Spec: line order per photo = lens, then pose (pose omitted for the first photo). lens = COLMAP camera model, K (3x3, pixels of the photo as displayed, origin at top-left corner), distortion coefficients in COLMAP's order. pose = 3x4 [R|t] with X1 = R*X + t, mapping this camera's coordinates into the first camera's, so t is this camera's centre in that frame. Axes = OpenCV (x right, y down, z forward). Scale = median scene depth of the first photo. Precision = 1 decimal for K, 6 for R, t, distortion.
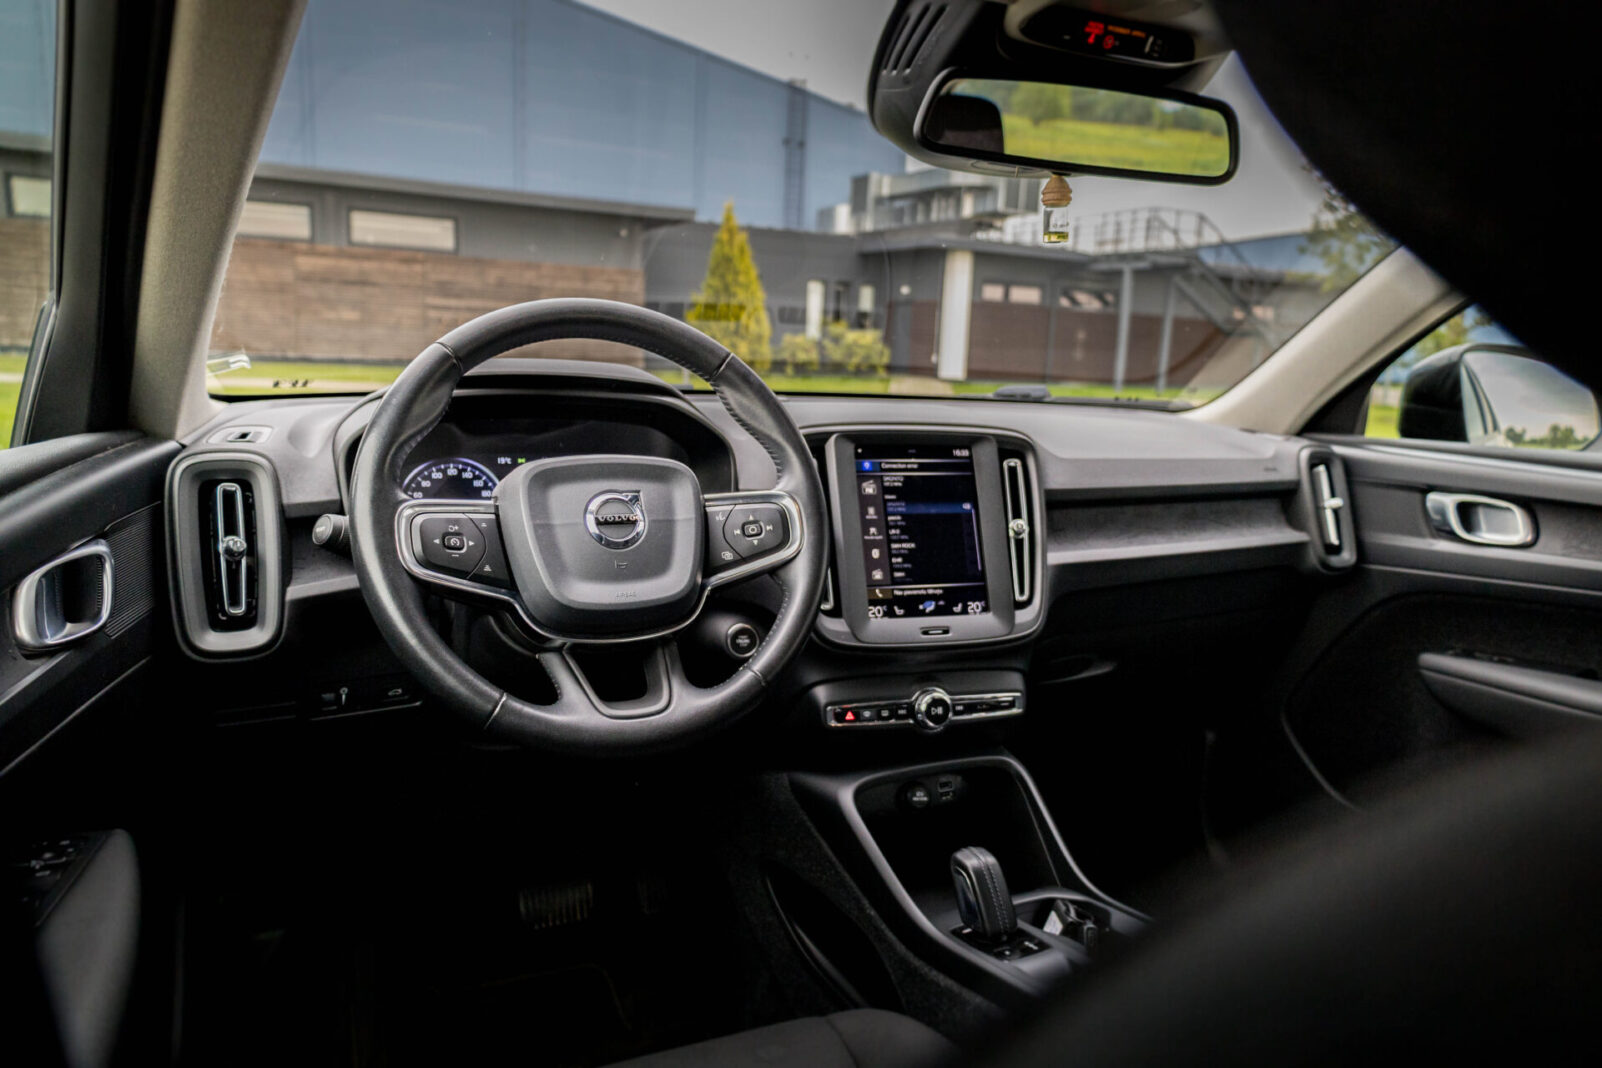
lens RADIAL K [[1100.7, 0, 801.0], [0, 1100.7, 534.0], [0, 0, 1]] dist [0.030866, -0.000452]
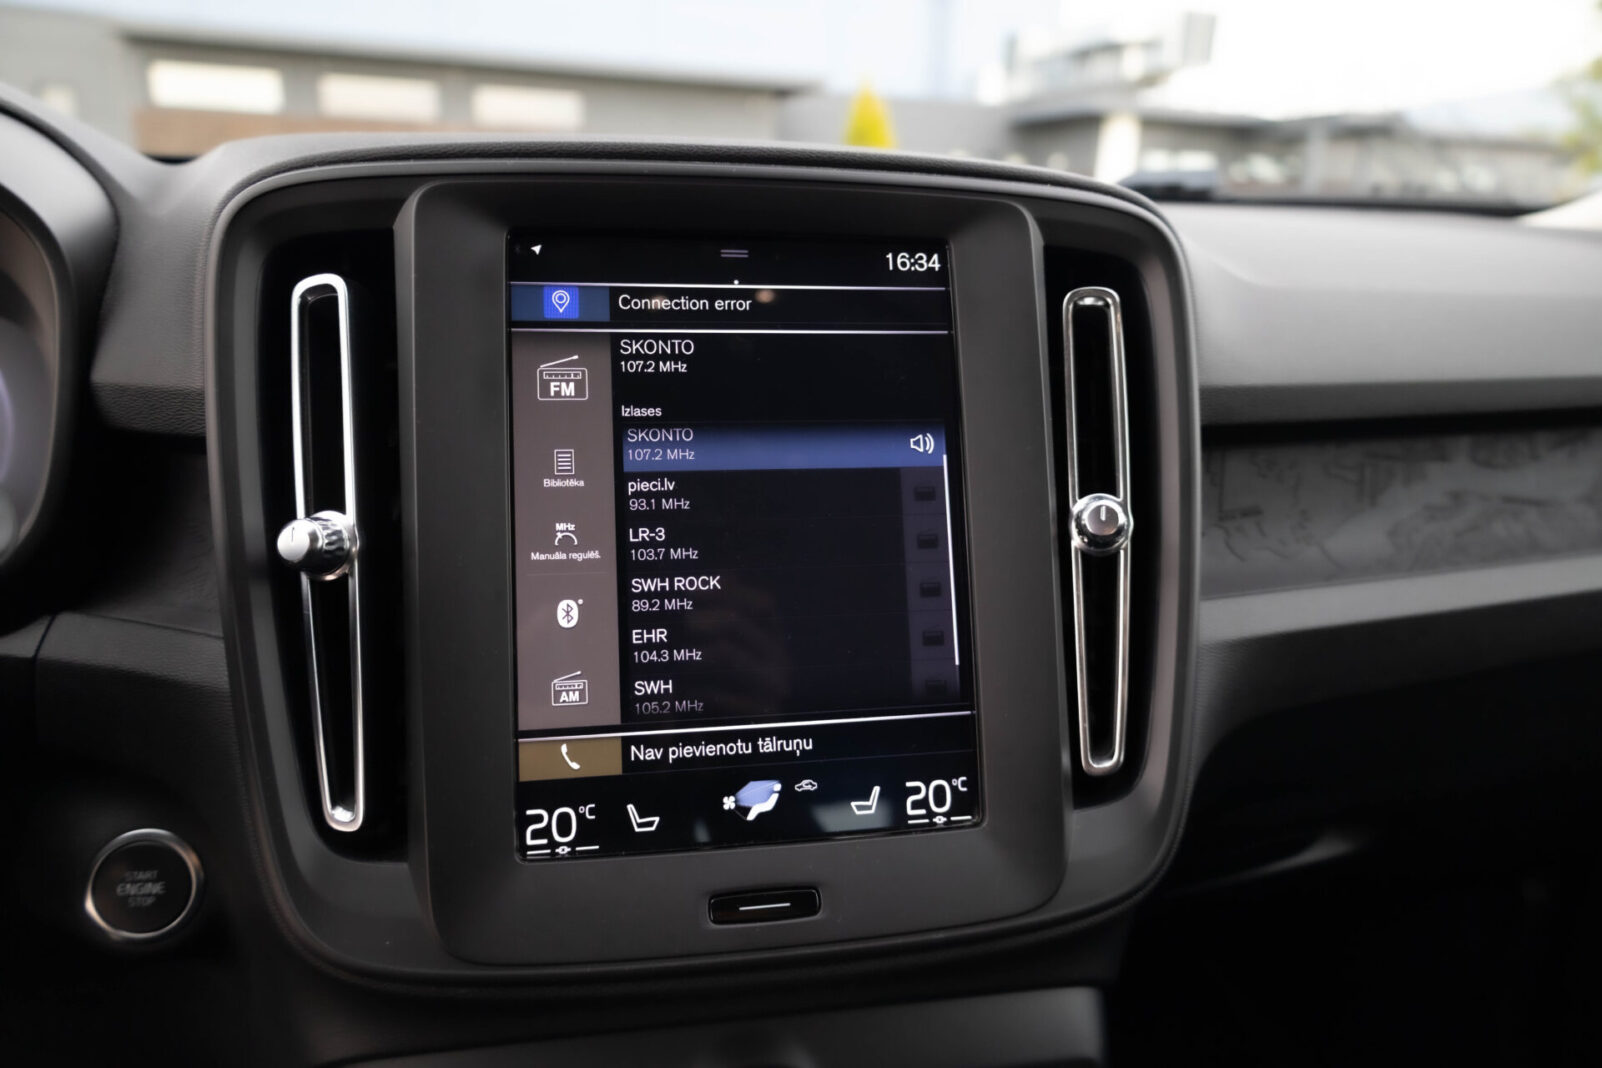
lens RADIAL K [[1093.8, 0, 823.8], [0, 1093.8, 542.5], [0, 0, 1]] dist [0.010064, 0.034611]
pose [[0.993243, 0.021760, -0.113991, 0.157122], [-0.010203, 0.994834, 0.100998, -0.028136], [0.115600, -0.099152, 0.988335, 0.700141]]
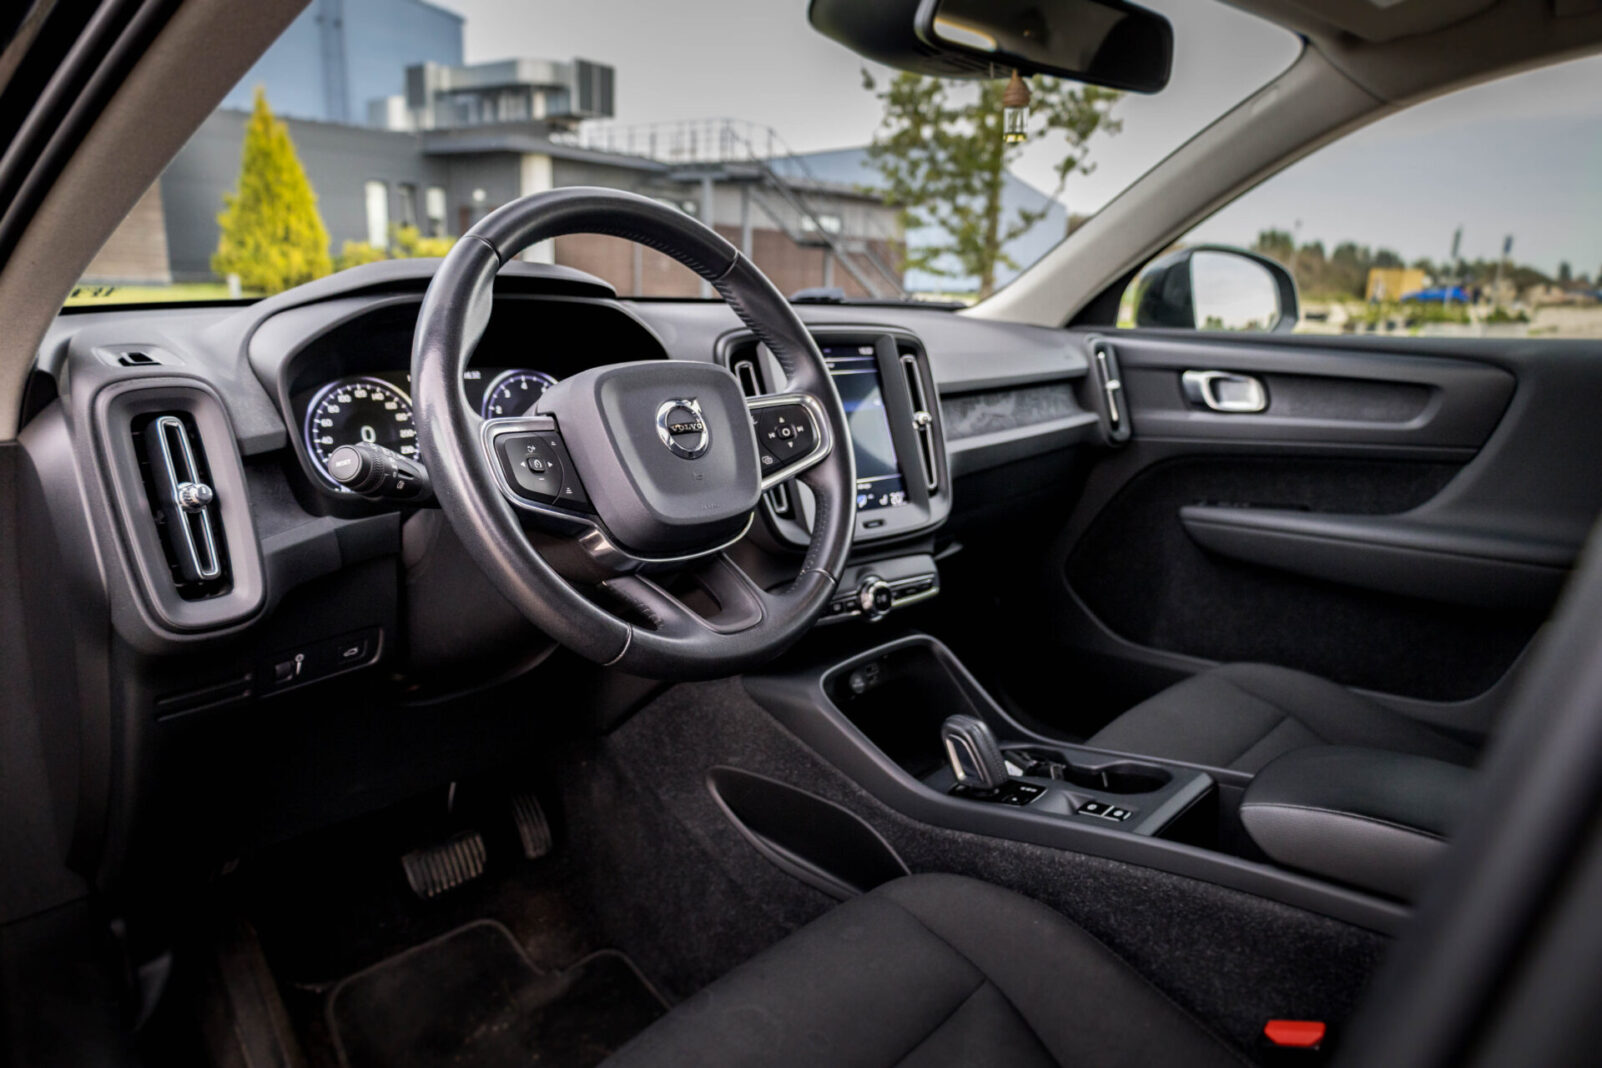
lens RADIAL K [[1093.8, 0, 823.8], [0, 1093.8, 542.5], [0, 0, 1]] dist [0.010064, 0.034611]
pose [[0.917269, -0.104647, 0.384274, -0.303158], [0.071084, 0.992387, 0.100572, -0.001555], [-0.391873, -0.064936, 0.917725, 0.064847]]
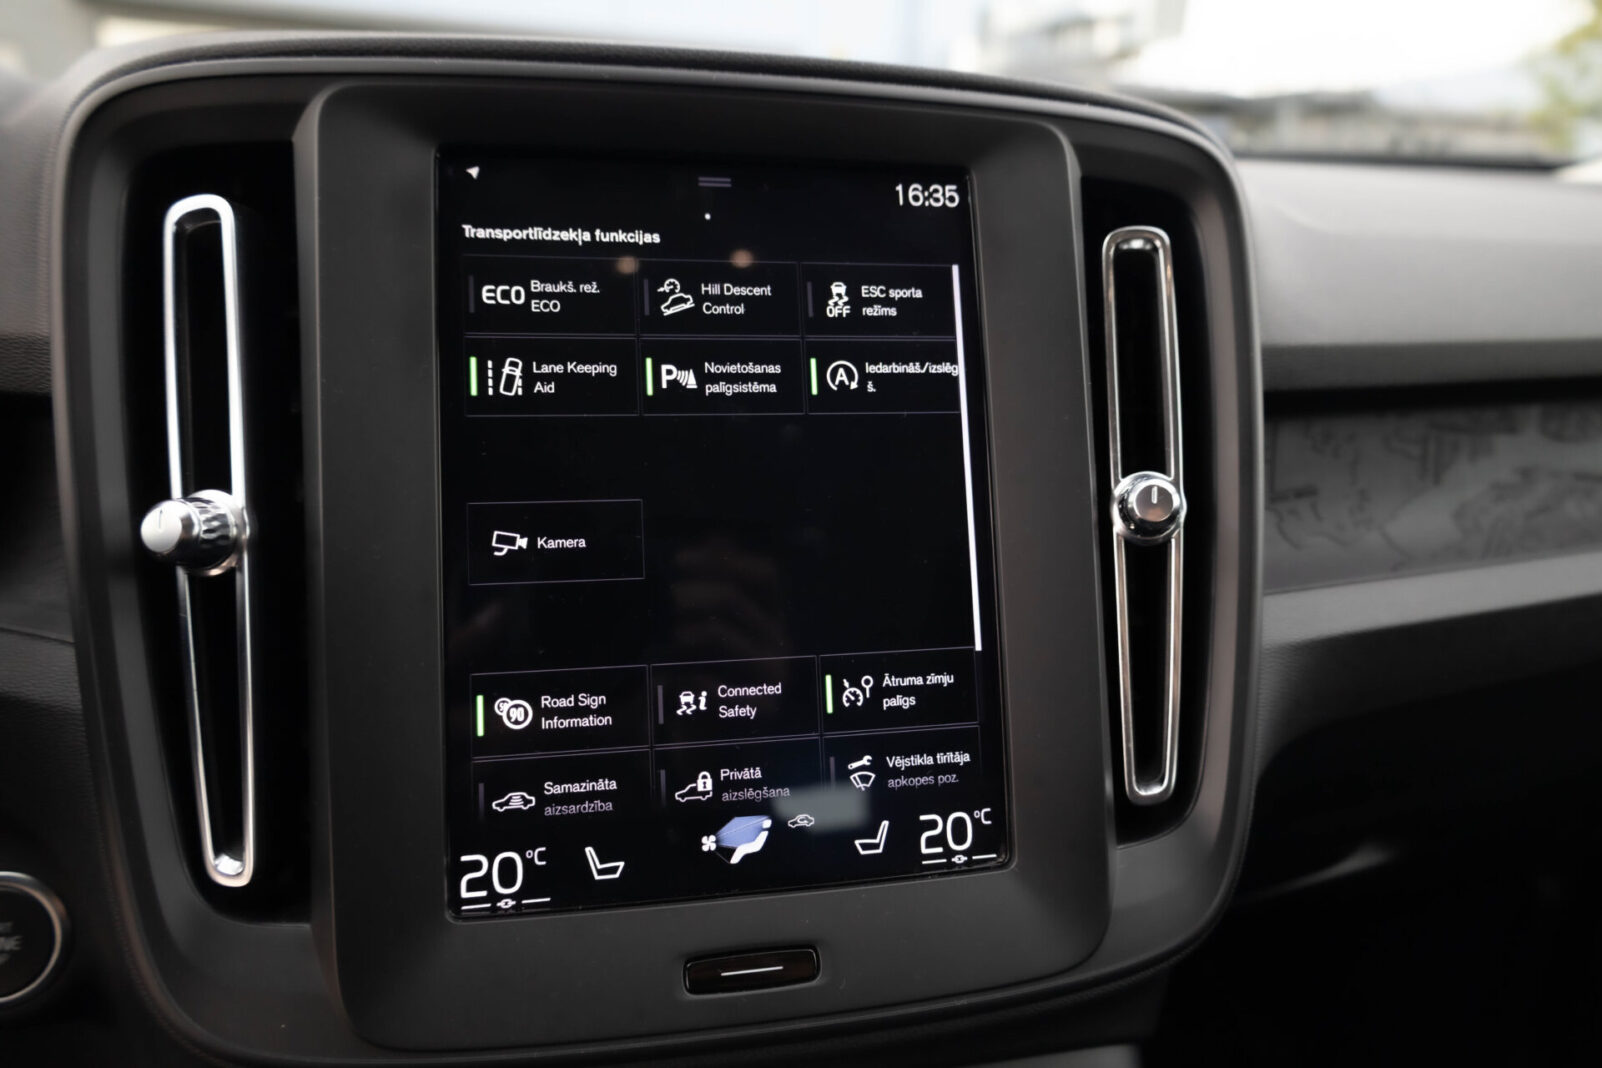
lens RADIAL K [[1093.5, 0, 822.6], [0, 1093.5, 536.8], [0, 0, 1]] dist [0.003762, 0.044004]
pose [[0.995704, 0.025709, -0.088954, 0.146078], [-0.015039, 0.992828, 0.118598, -0.025929], [0.091365, -0.116751, 0.988950, 0.745893]]
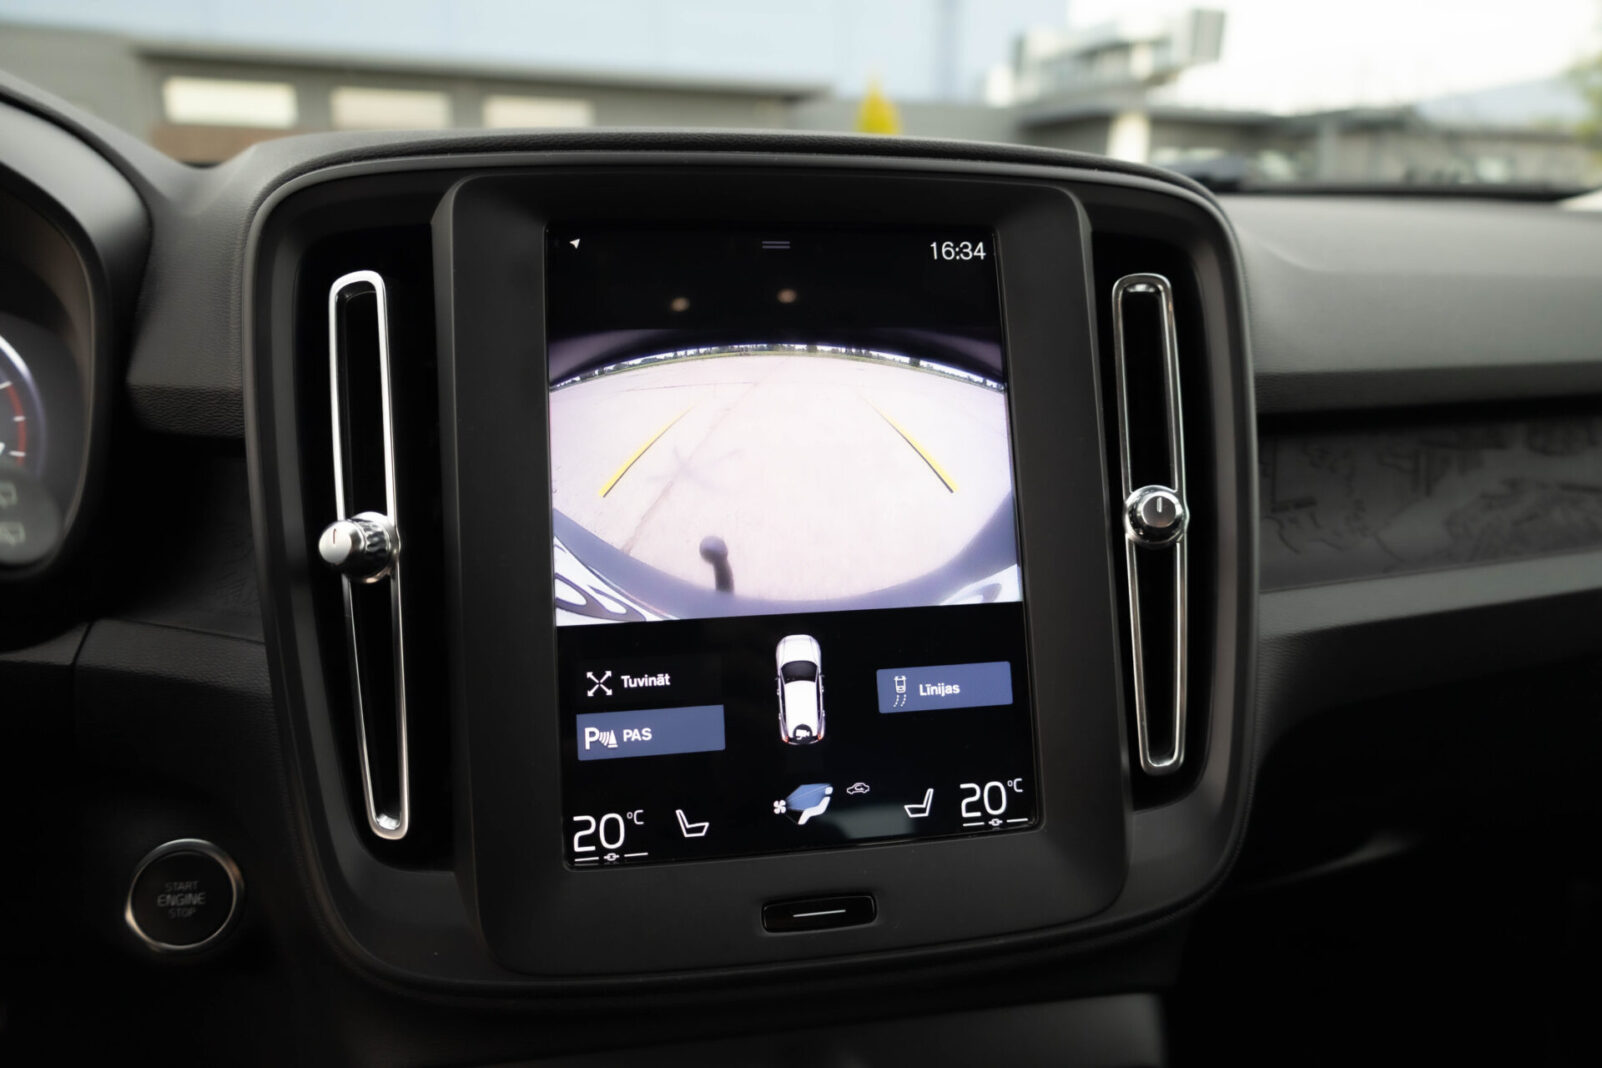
lens RADIAL K [[1093.8, 0, 823.8], [0, 1093.8, 542.5], [0, 0, 1]] dist [0.010064, 0.034611]
pose [[0.991963, 0.008913, -0.126218, 0.147627], [0.003476, 0.995220, 0.097597, -0.025607], [0.126484, -0.097252, 0.987190, 0.705795]]
